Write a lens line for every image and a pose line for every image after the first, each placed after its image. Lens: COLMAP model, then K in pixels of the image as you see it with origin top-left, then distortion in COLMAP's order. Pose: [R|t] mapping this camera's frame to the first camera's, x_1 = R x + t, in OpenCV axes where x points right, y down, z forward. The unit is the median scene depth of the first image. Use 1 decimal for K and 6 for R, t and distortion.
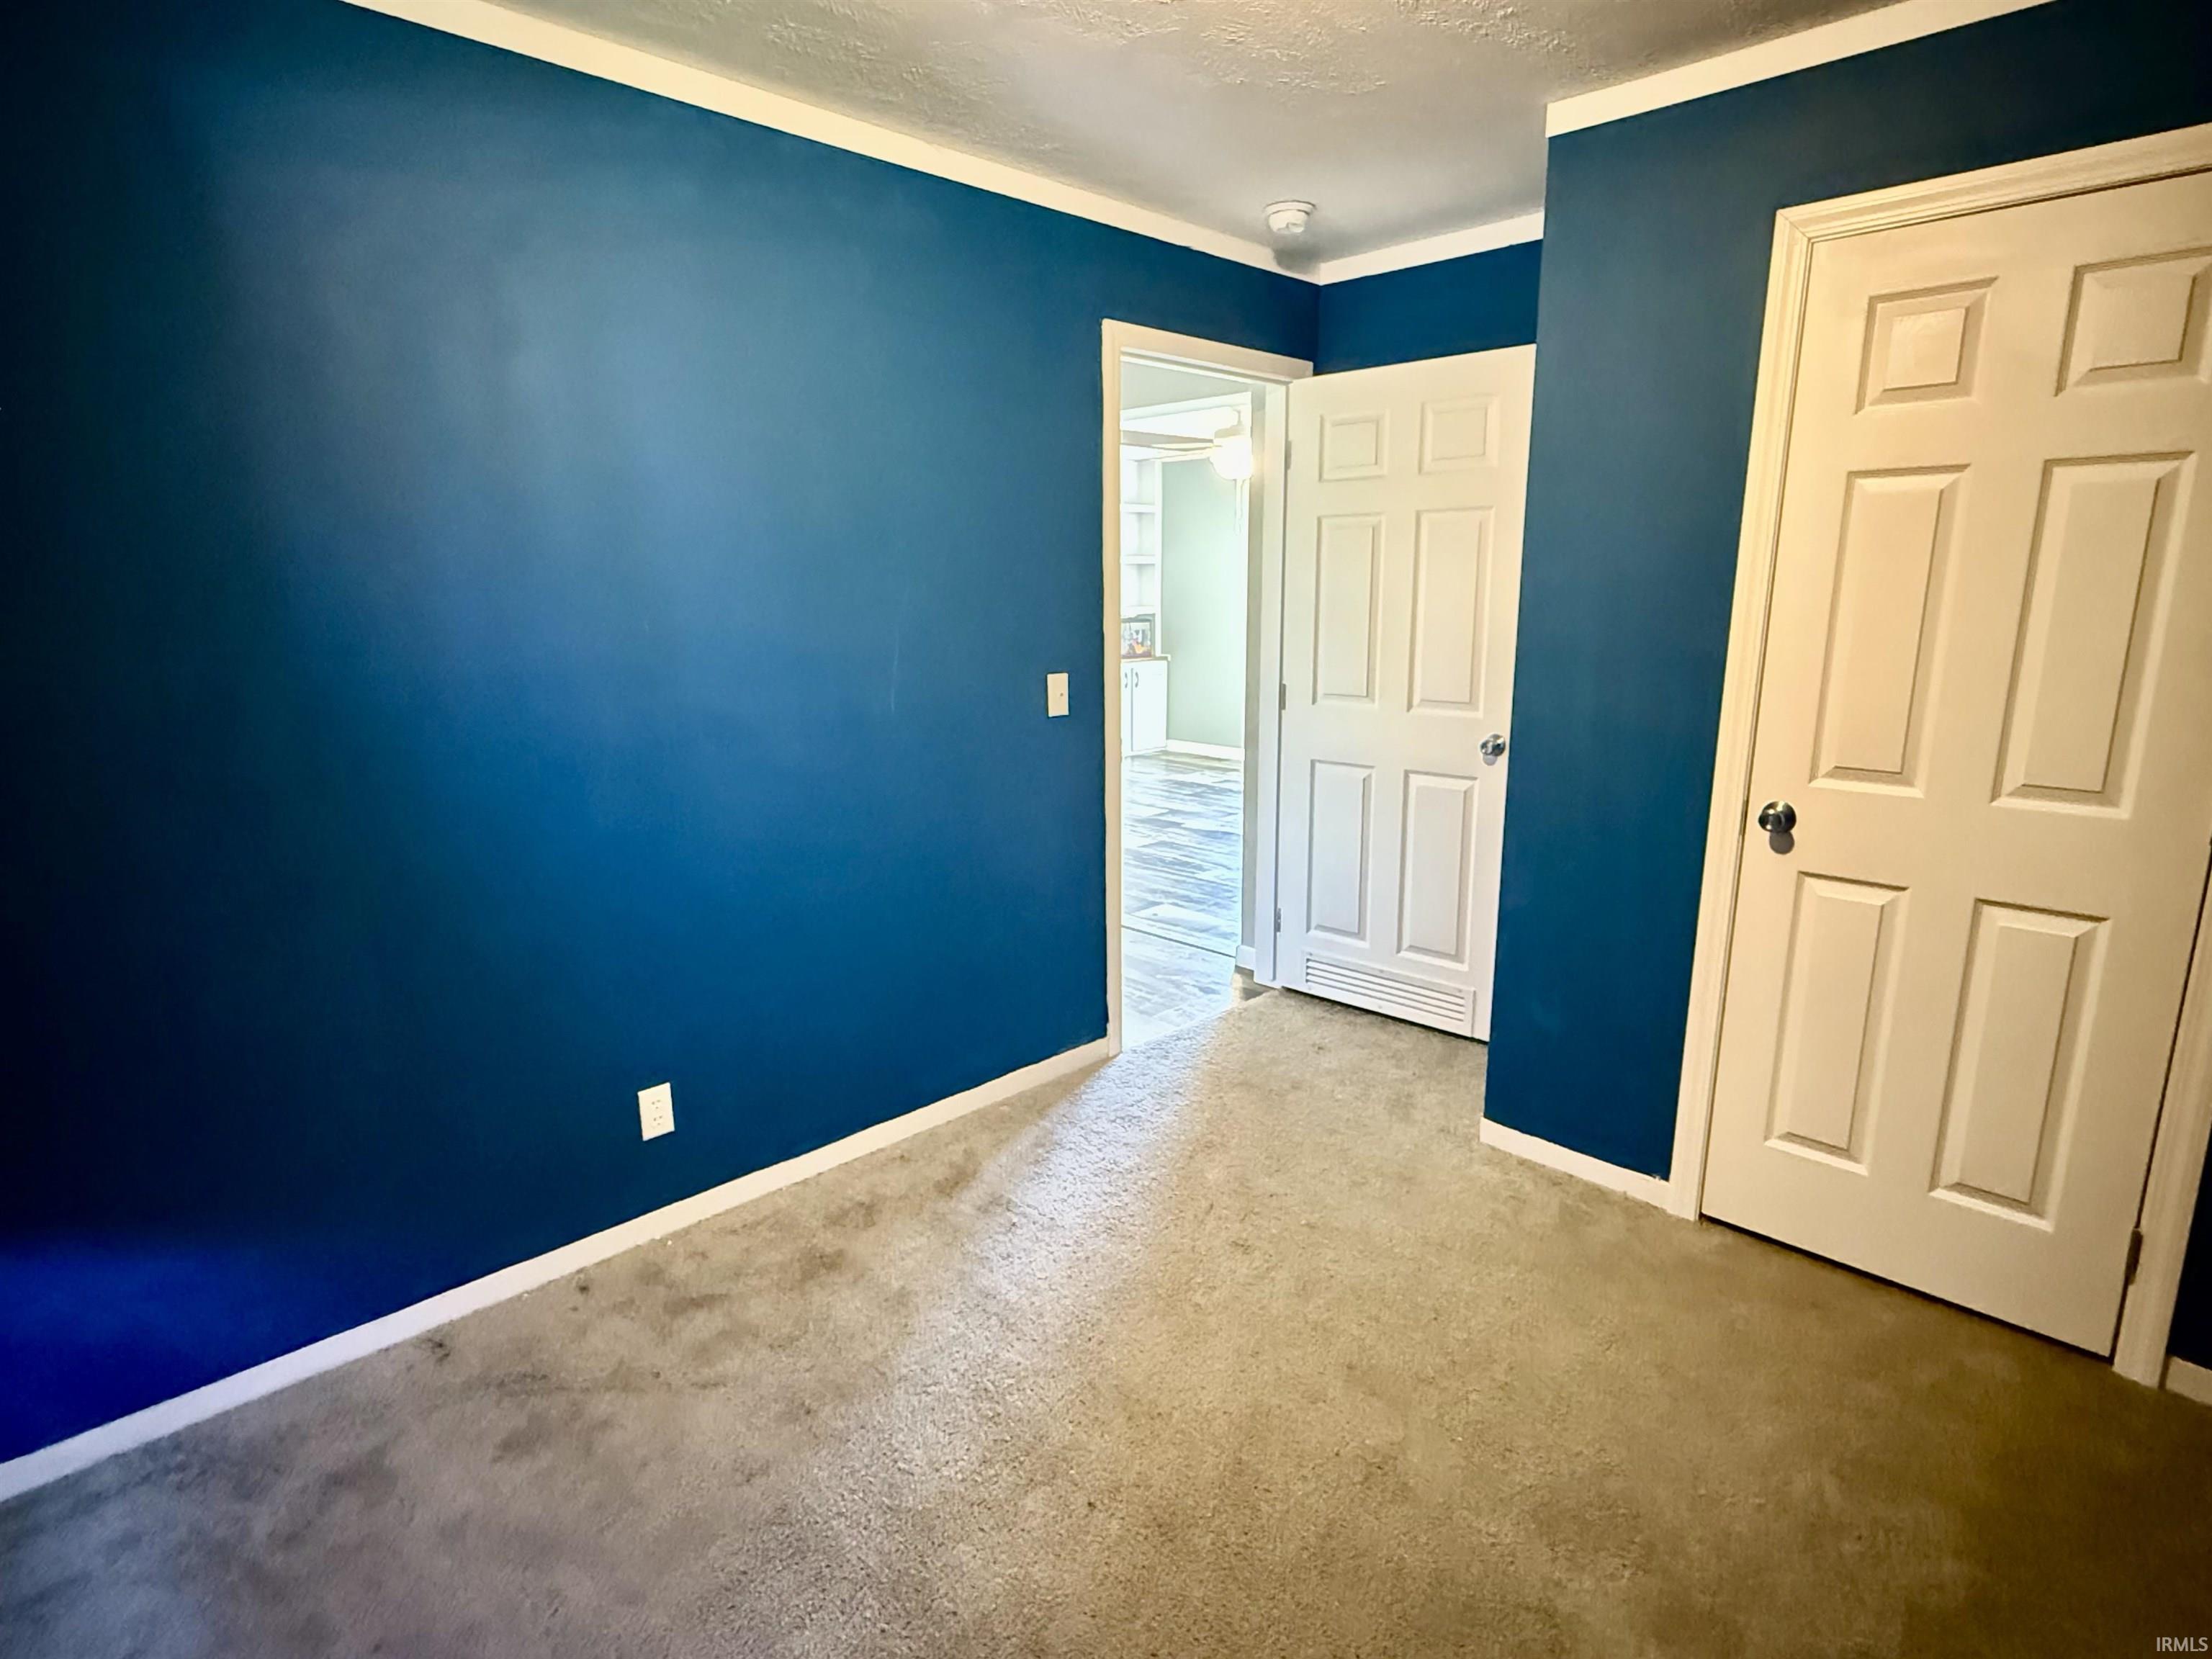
lens RADIAL K [[1172.9, 0, 1128.9], [0, 1172.9, 832.8], [0, 0, 1]] dist [0.003496, -0.001839]
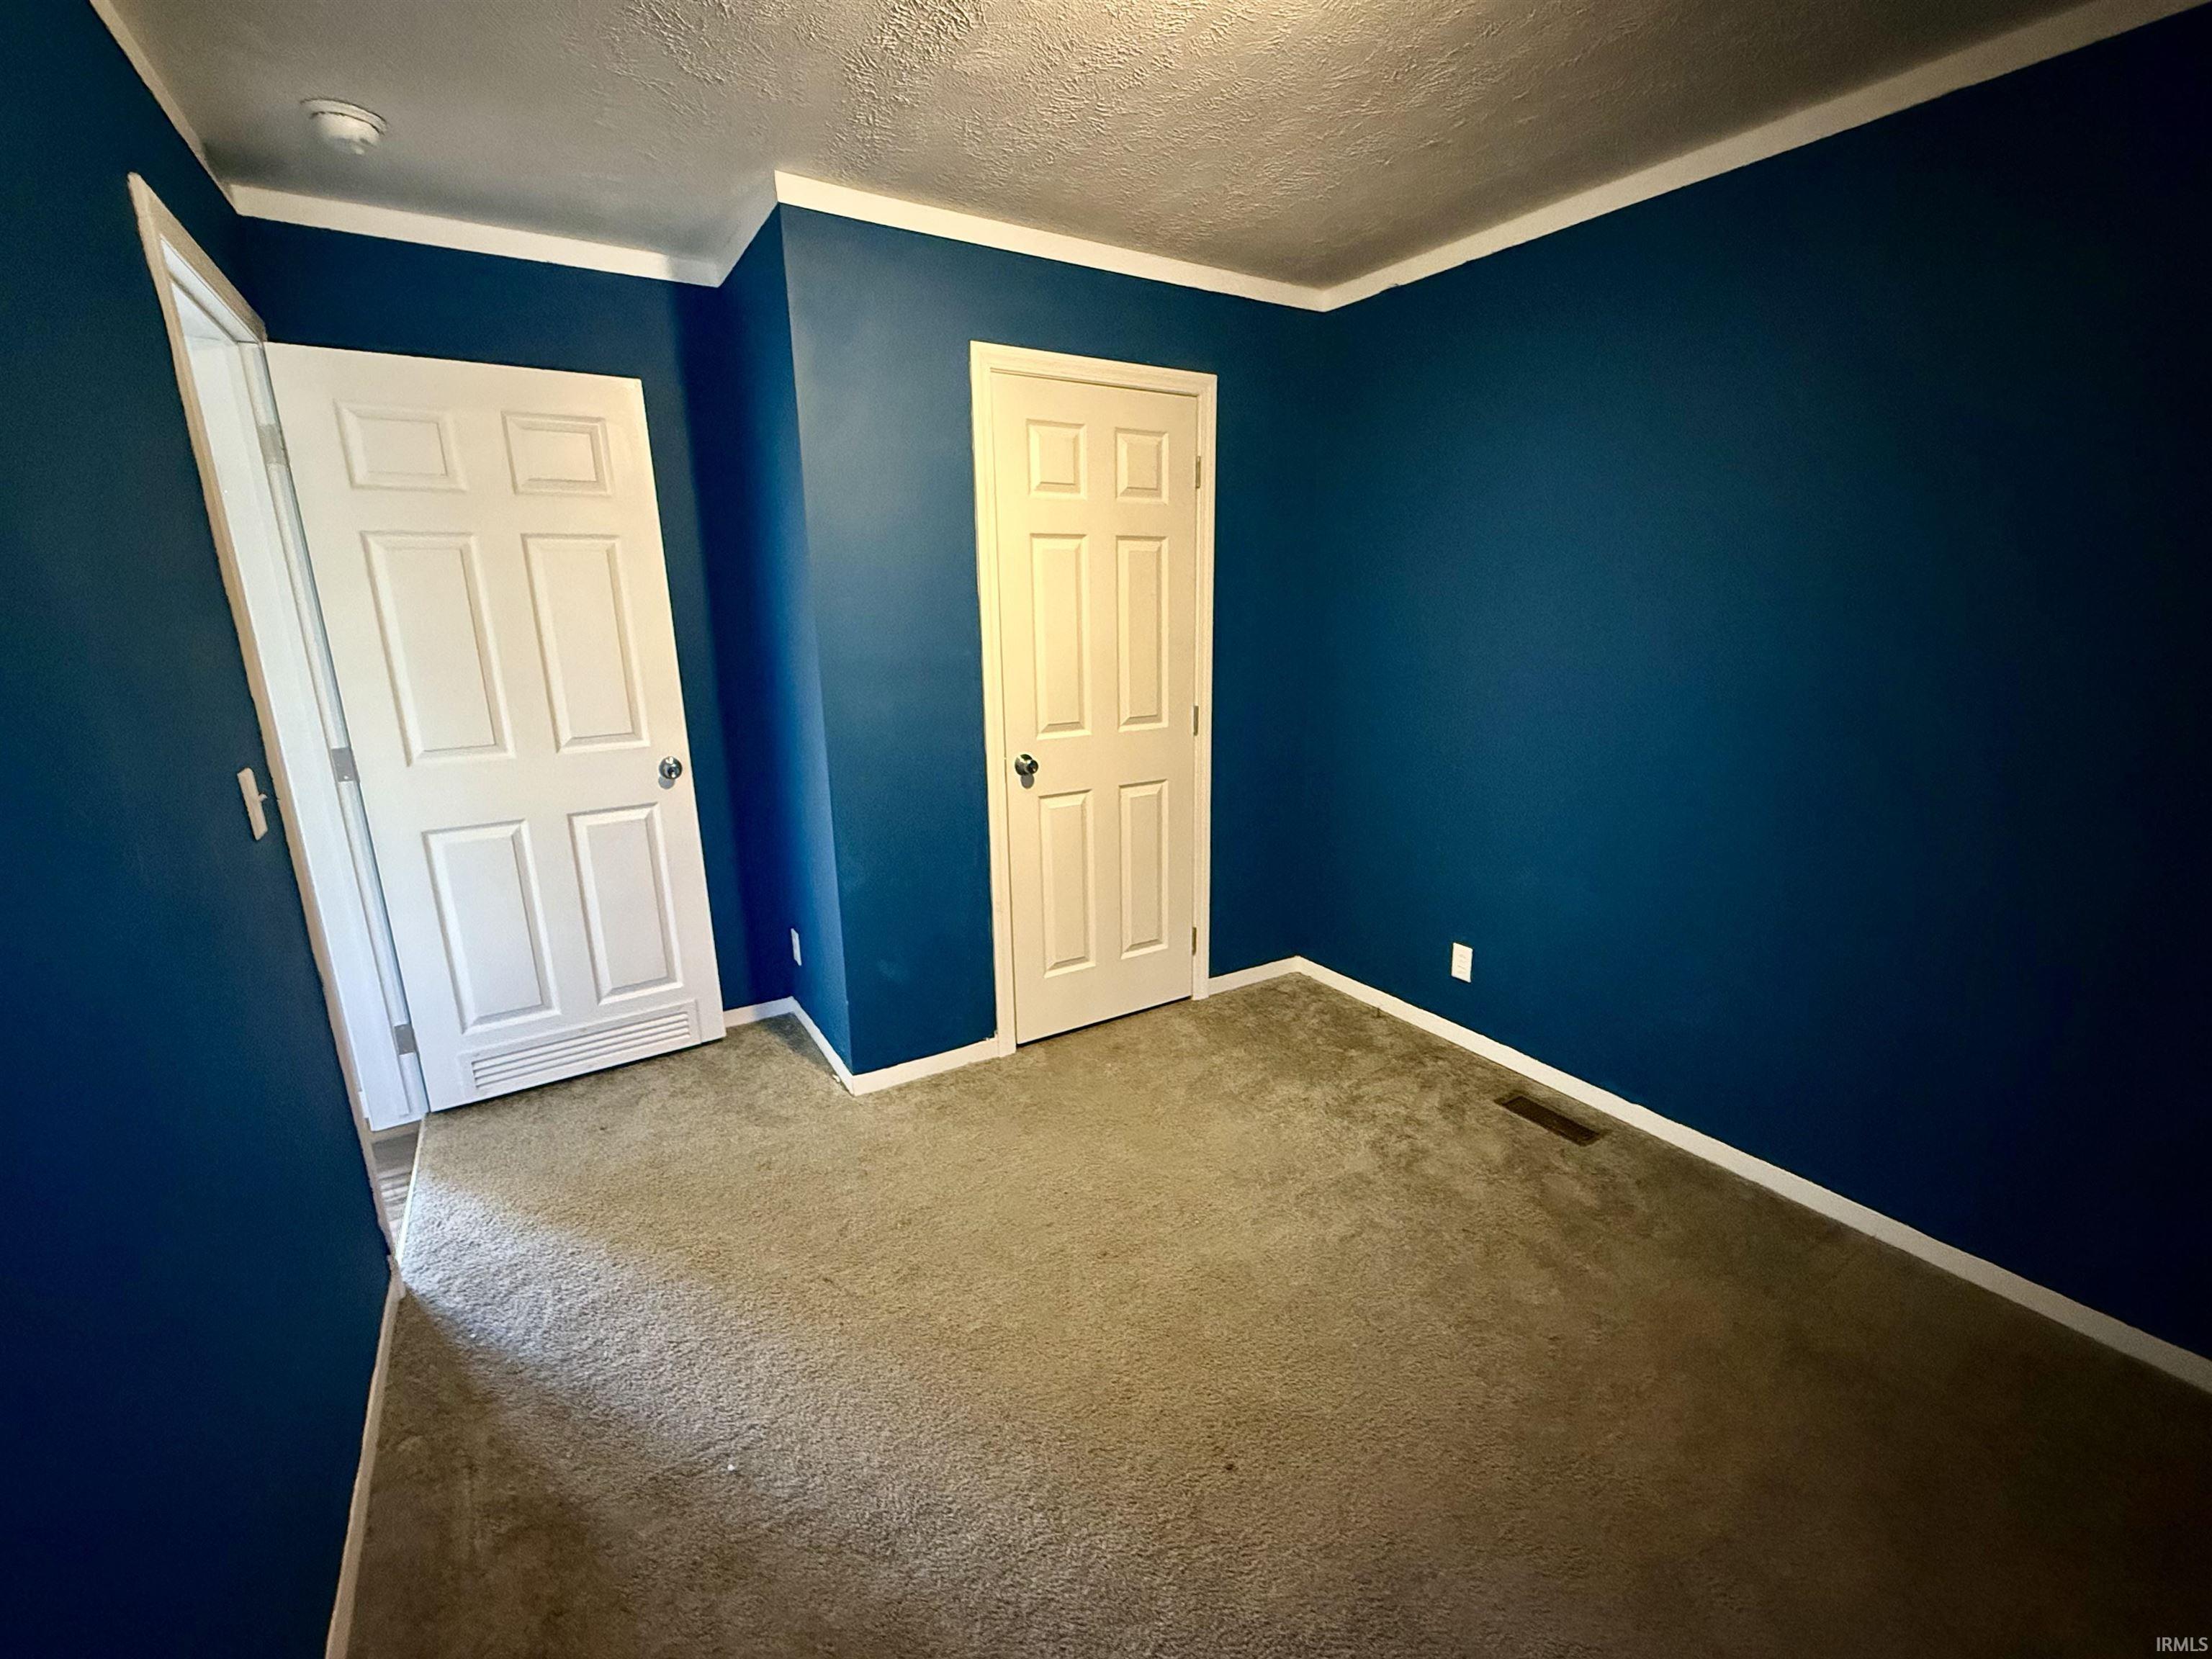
lens RADIAL K [[889.8, 0, 1129.1], [0, 889.8, 819.5], [0, 0, 1]] dist [0.003346, -0.000088]
pose [[0.239557, -0.222438, 0.945057, -0.427802], [0.220790, 0.960378, 0.170078, -0.092497], [-0.945444, 0.167916, 0.279177, 0.486795]]
